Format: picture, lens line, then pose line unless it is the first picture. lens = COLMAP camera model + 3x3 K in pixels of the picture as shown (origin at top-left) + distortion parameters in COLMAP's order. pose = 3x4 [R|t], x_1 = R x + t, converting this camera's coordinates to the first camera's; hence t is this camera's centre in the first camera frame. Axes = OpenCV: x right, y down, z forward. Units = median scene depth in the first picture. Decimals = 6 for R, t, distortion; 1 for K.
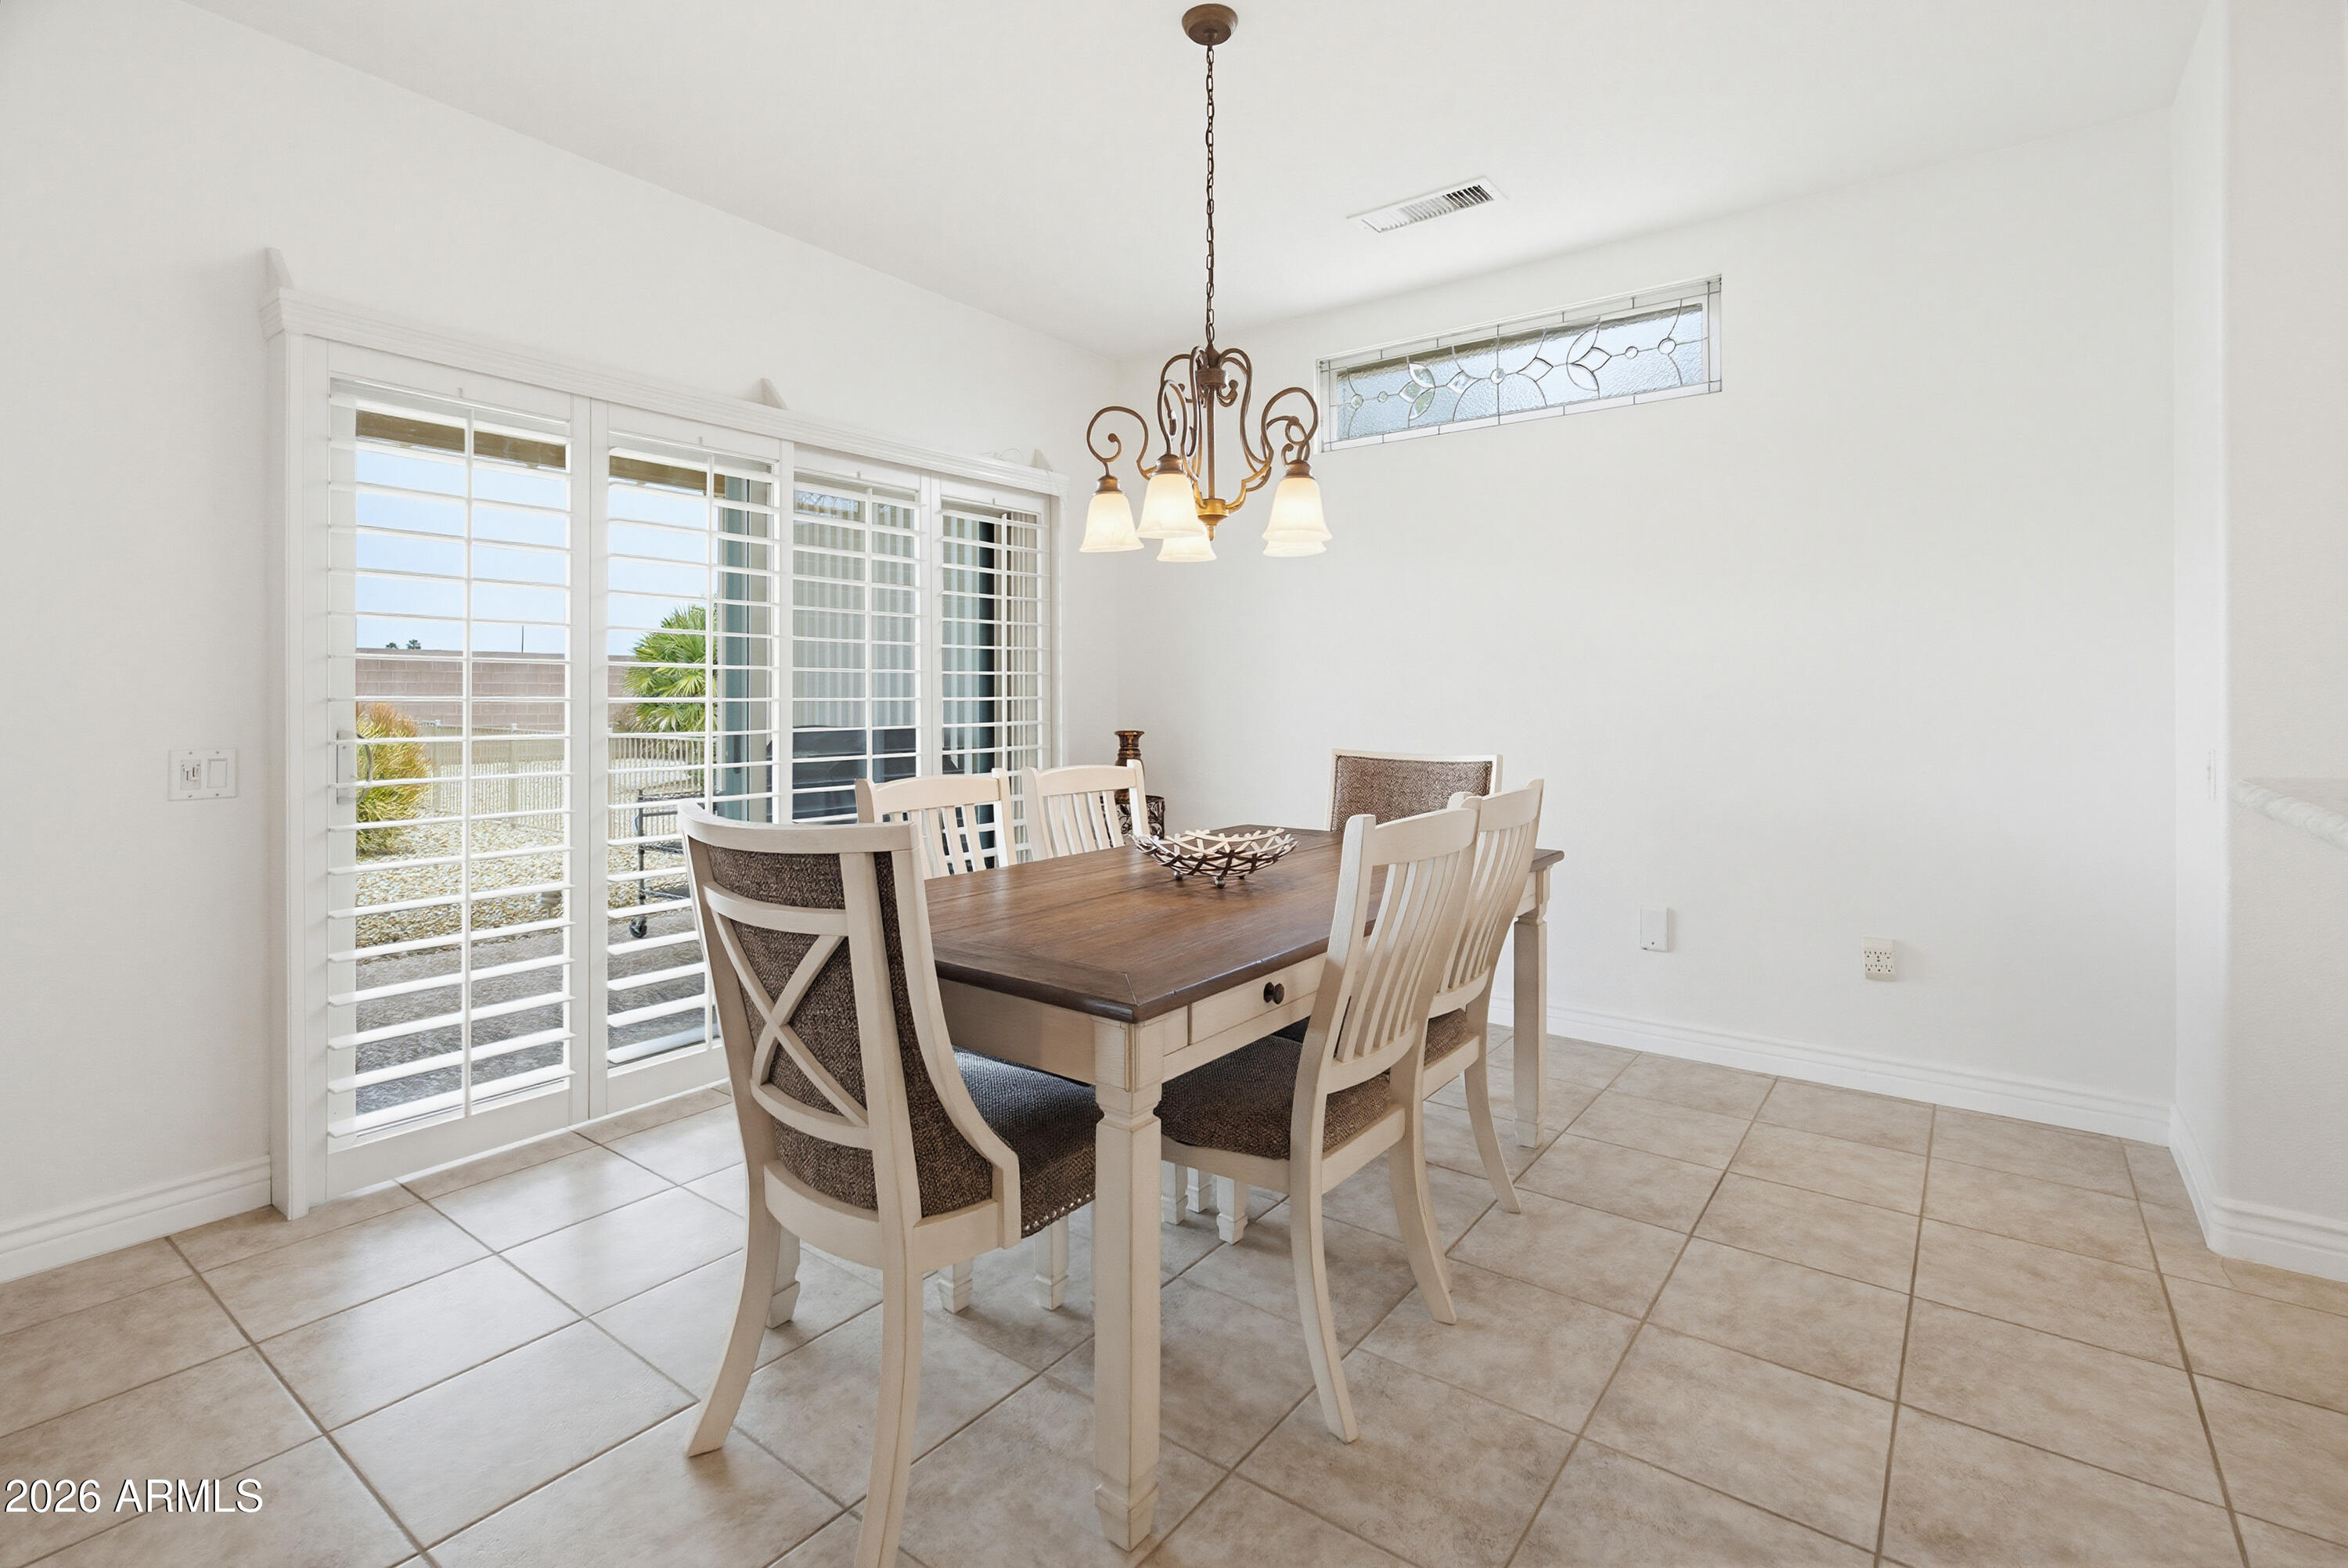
lens RADIAL K [[1095.0, 0, 1180.0], [0, 1095.0, 676.9], [0, 0, 1]] dist [-0.004175, 0.003029]
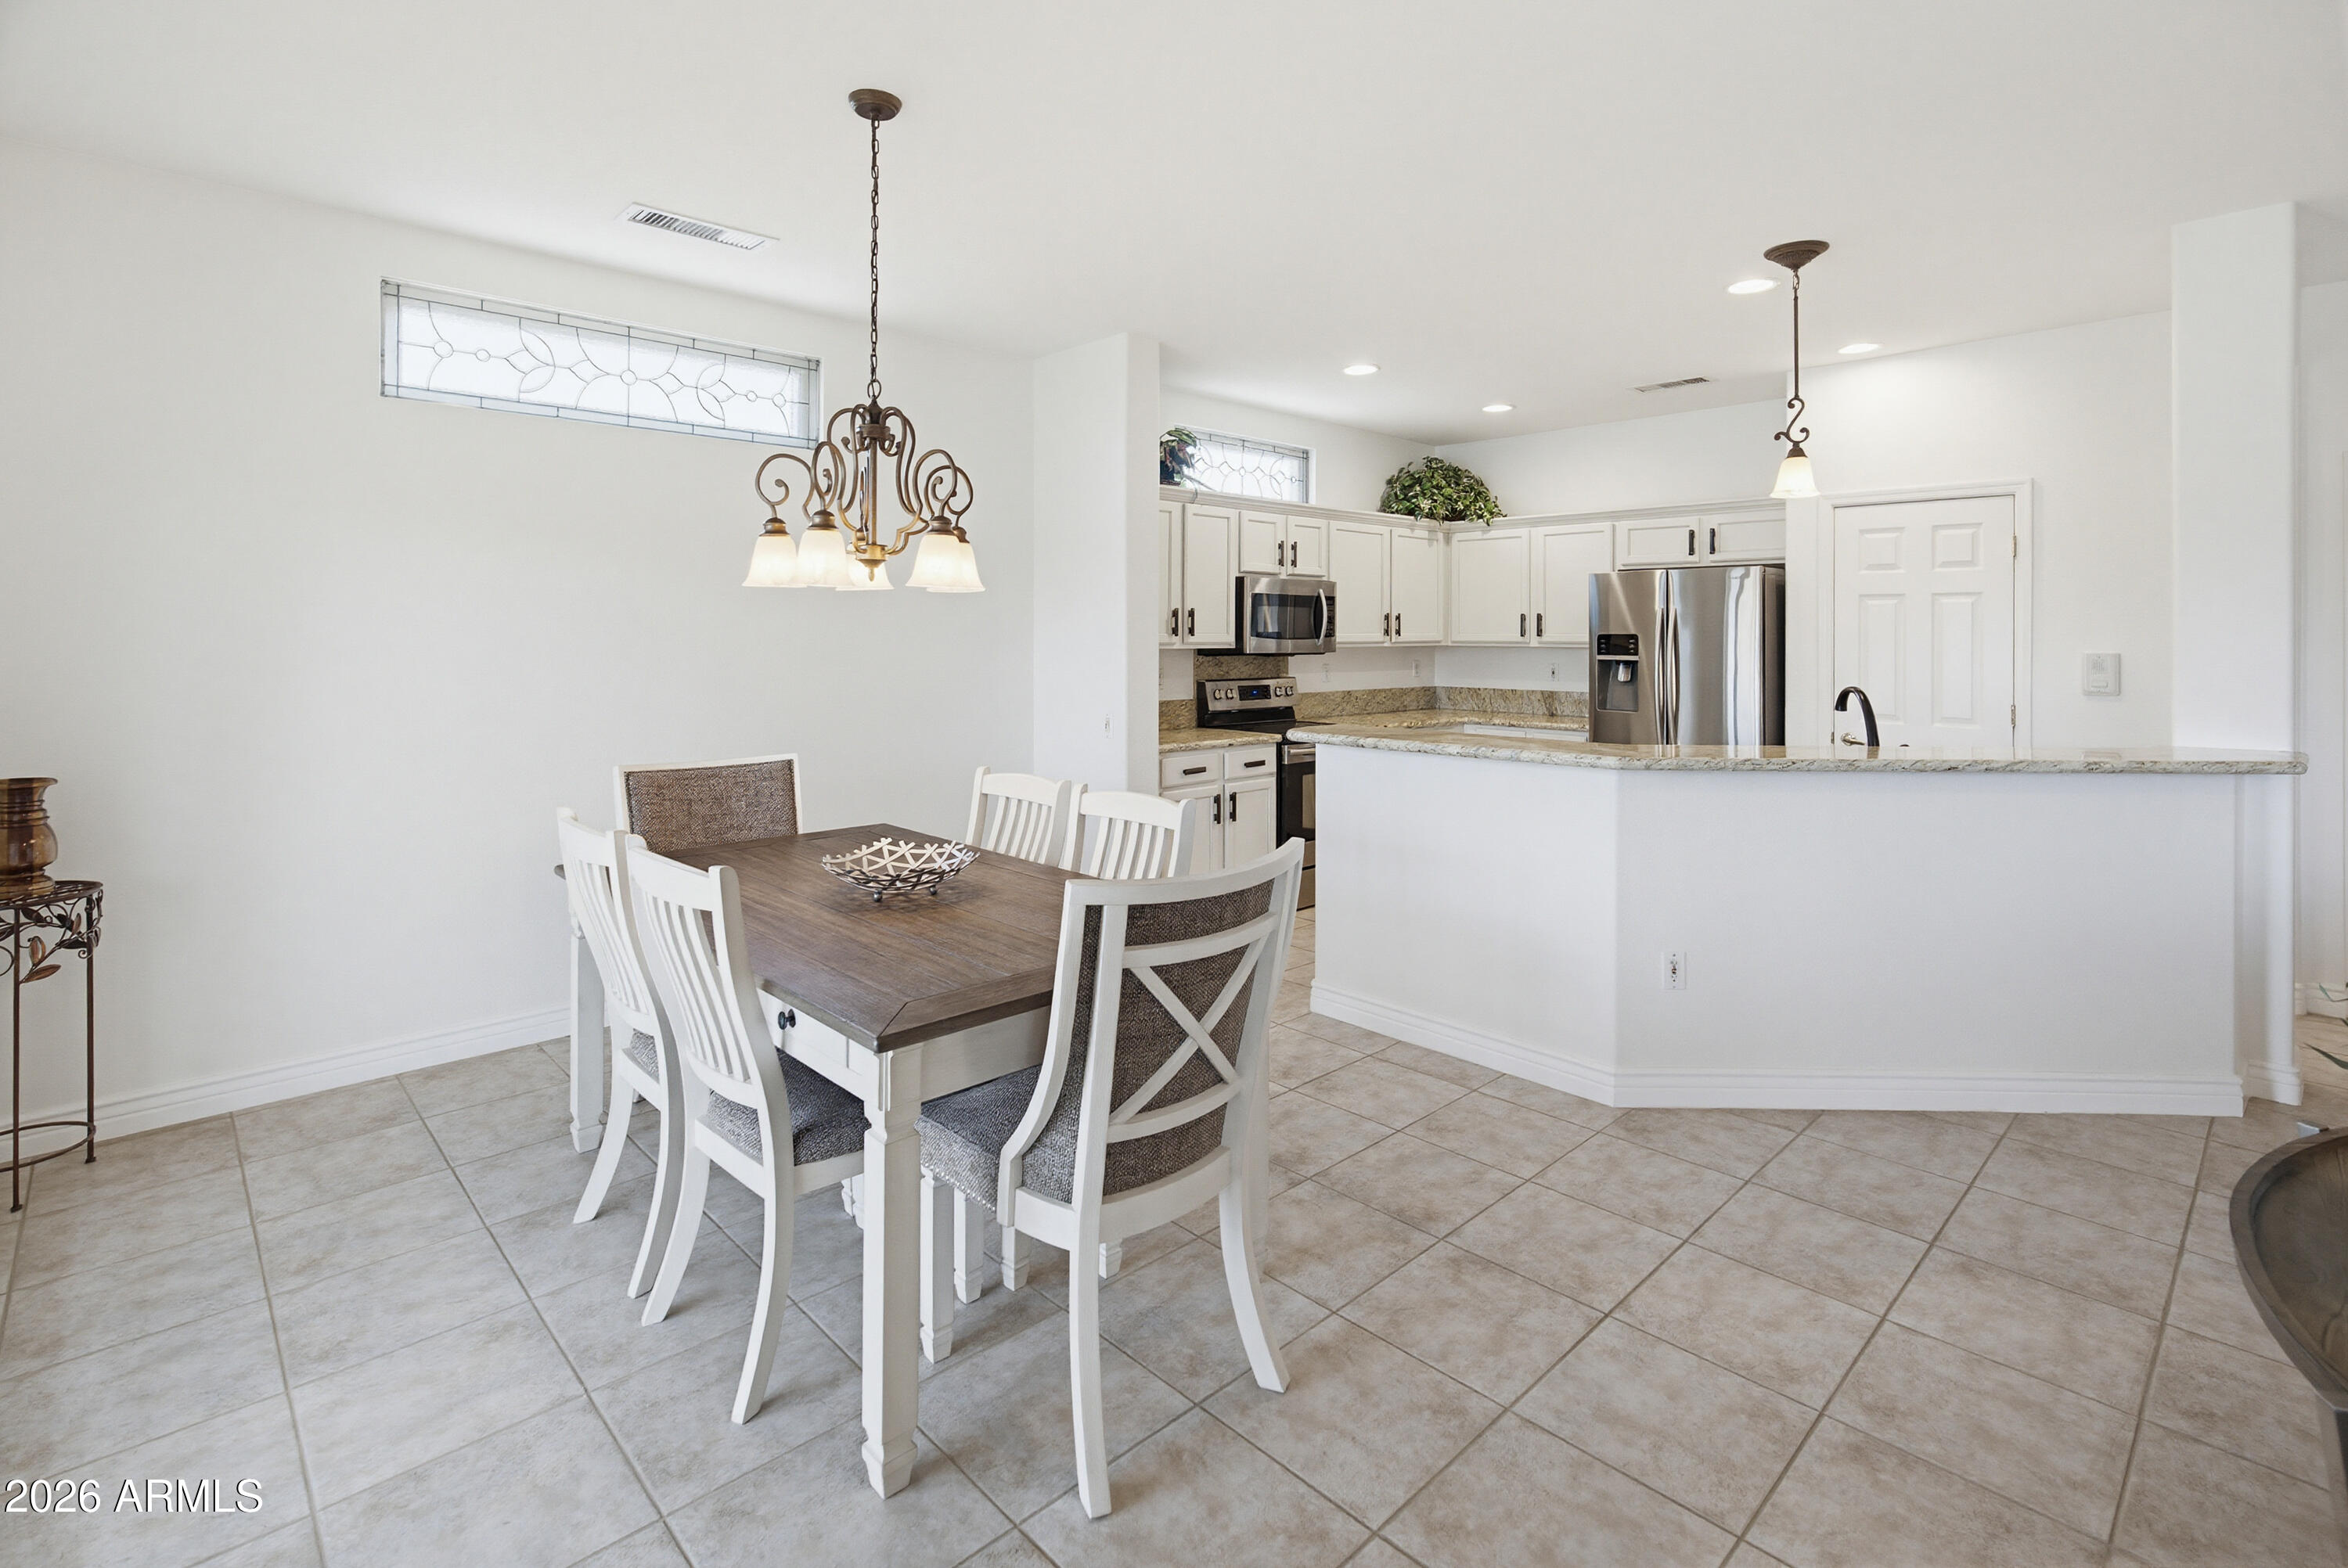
lens RADIAL K [[1095.0, 0, 1185.0], [0, 1095.0, 626.8], [0, 0, 1]] dist [-0.004175, 0.003029]
pose [[0.166474, 0.009586, 0.985999, -0.991141], [-0.020431, 0.999772, -0.006270, -0.080514], [-0.985834, -0.019101, 0.166632, 0.518556]]
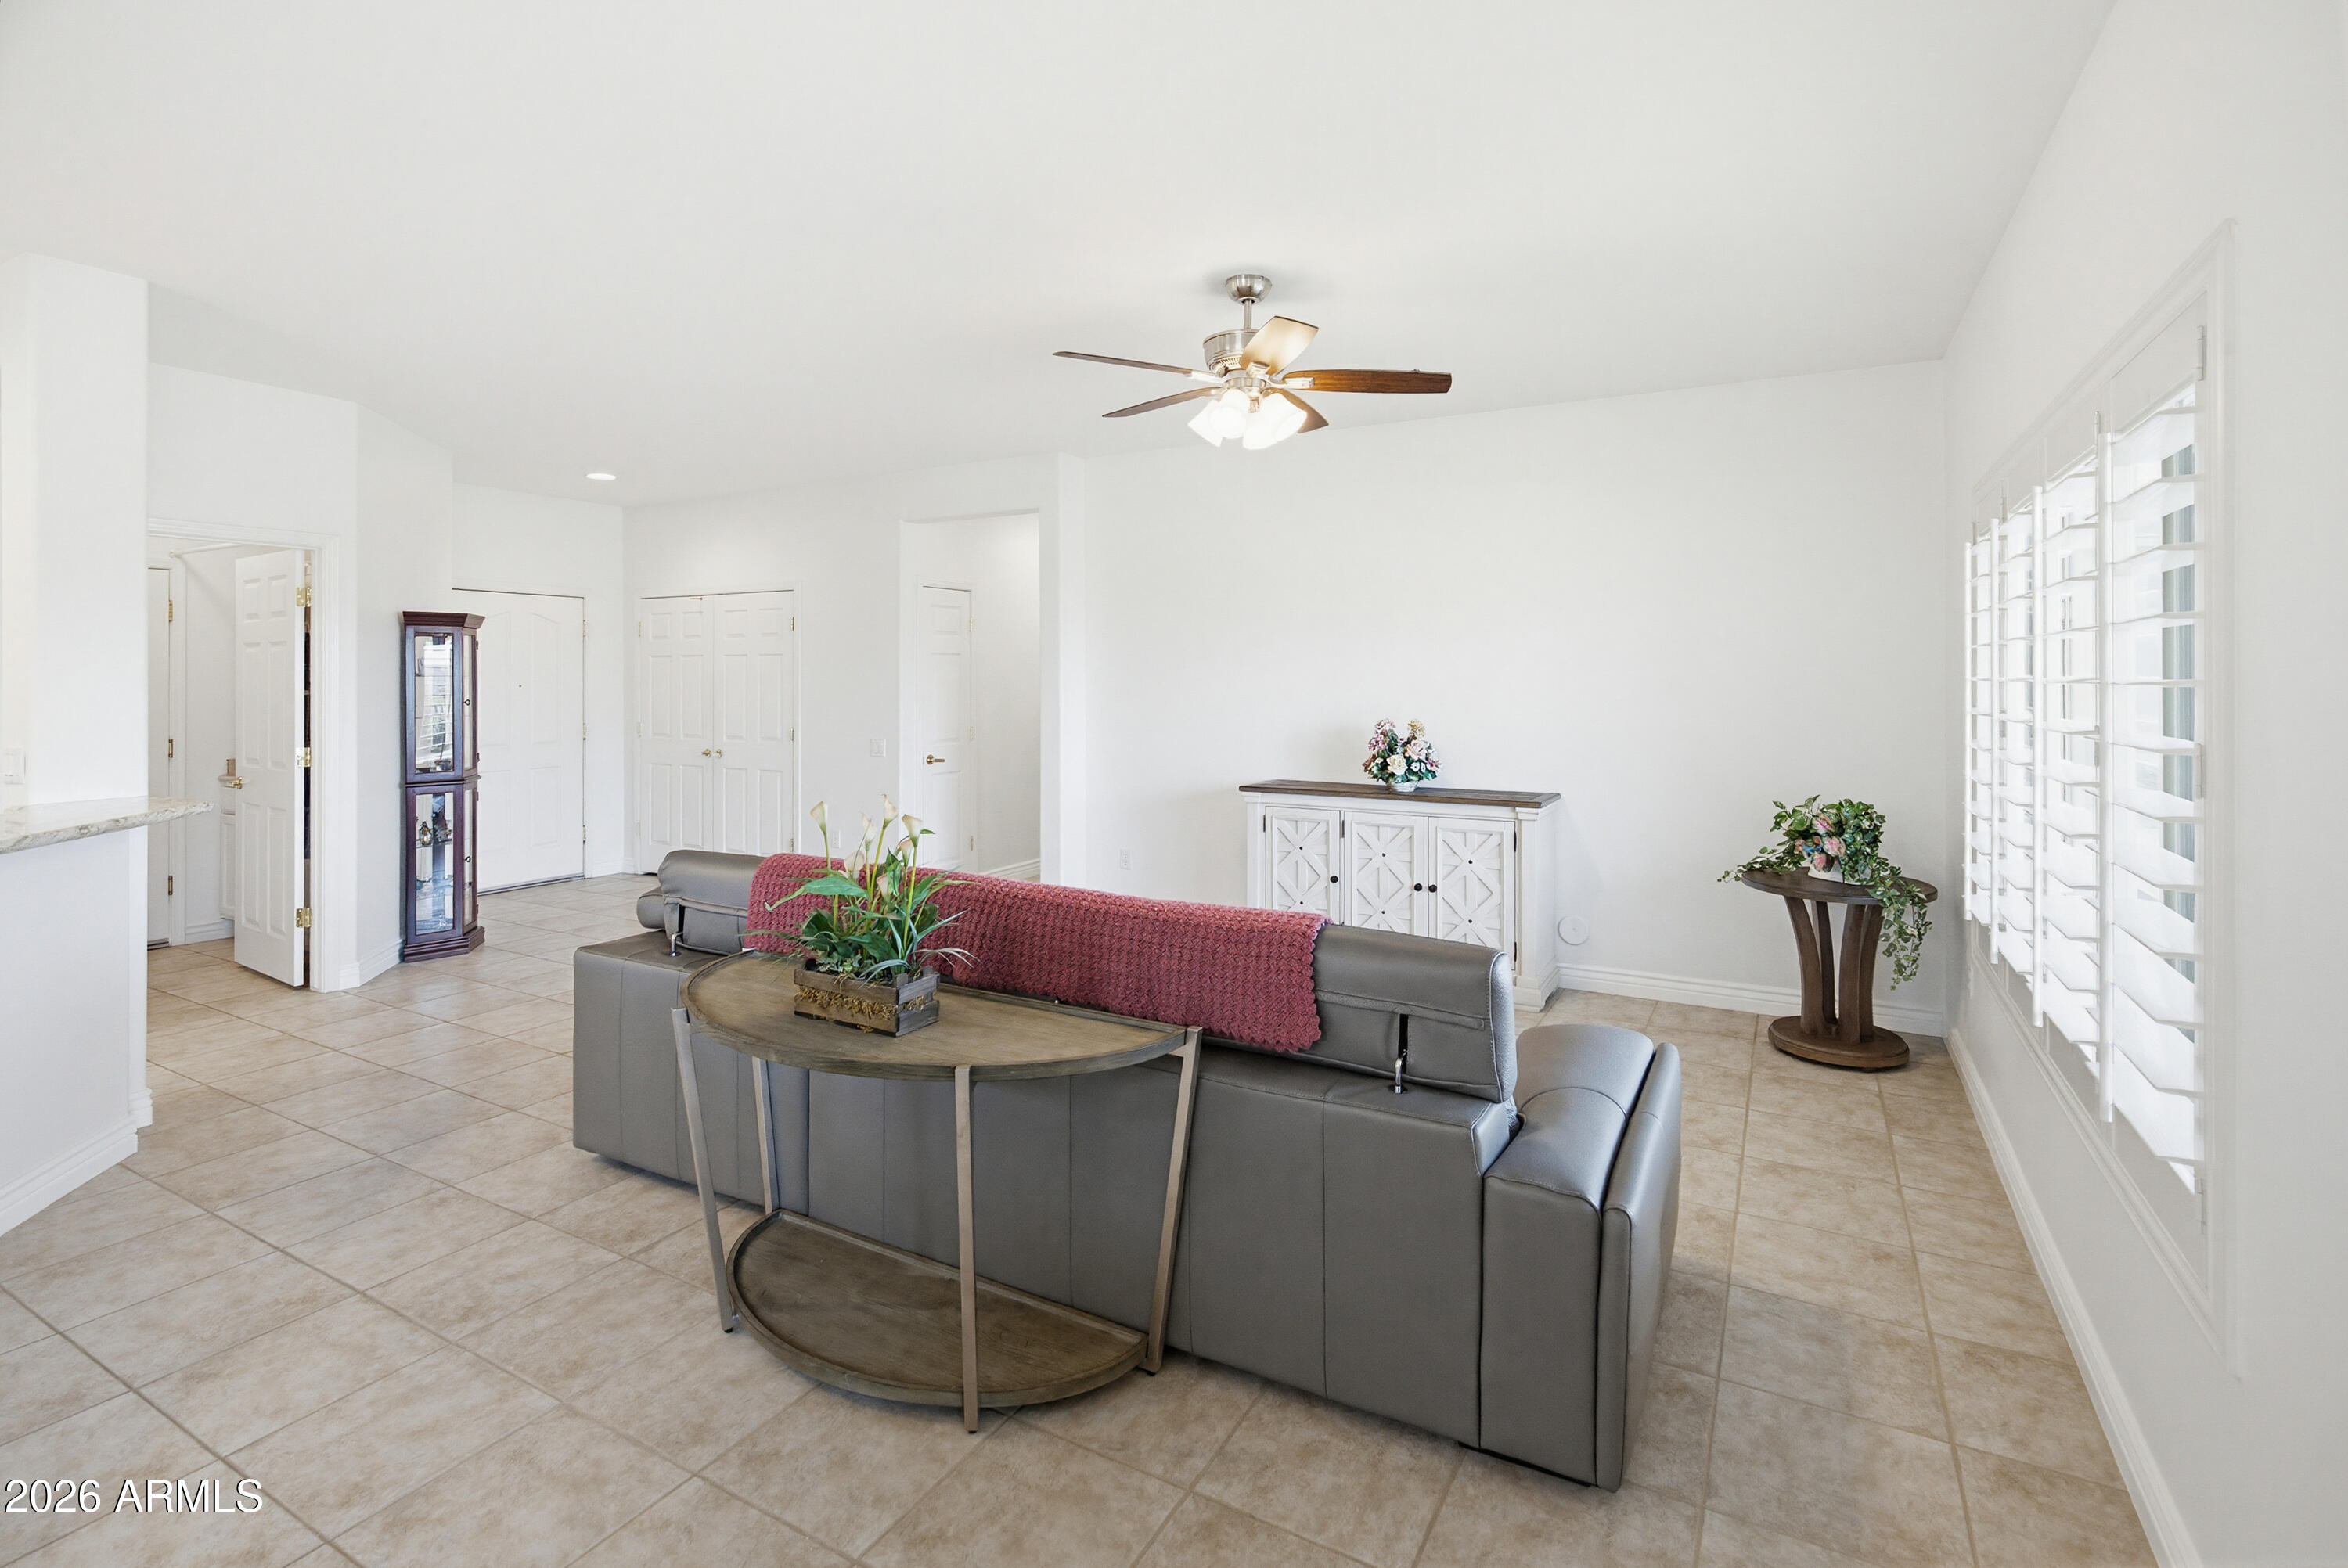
lens RADIAL K [[1095.0, 0, 1183.1], [0, 1095.0, 681.4], [0, 0, 1]] dist [-0.004175, 0.003029]
pose [[-0.992099, 0.000231, -0.125459, -0.607312], [0.001788, 0.999923, -0.012298, -0.092366], [0.125446, -0.012425, -0.992023, 0.988439]]
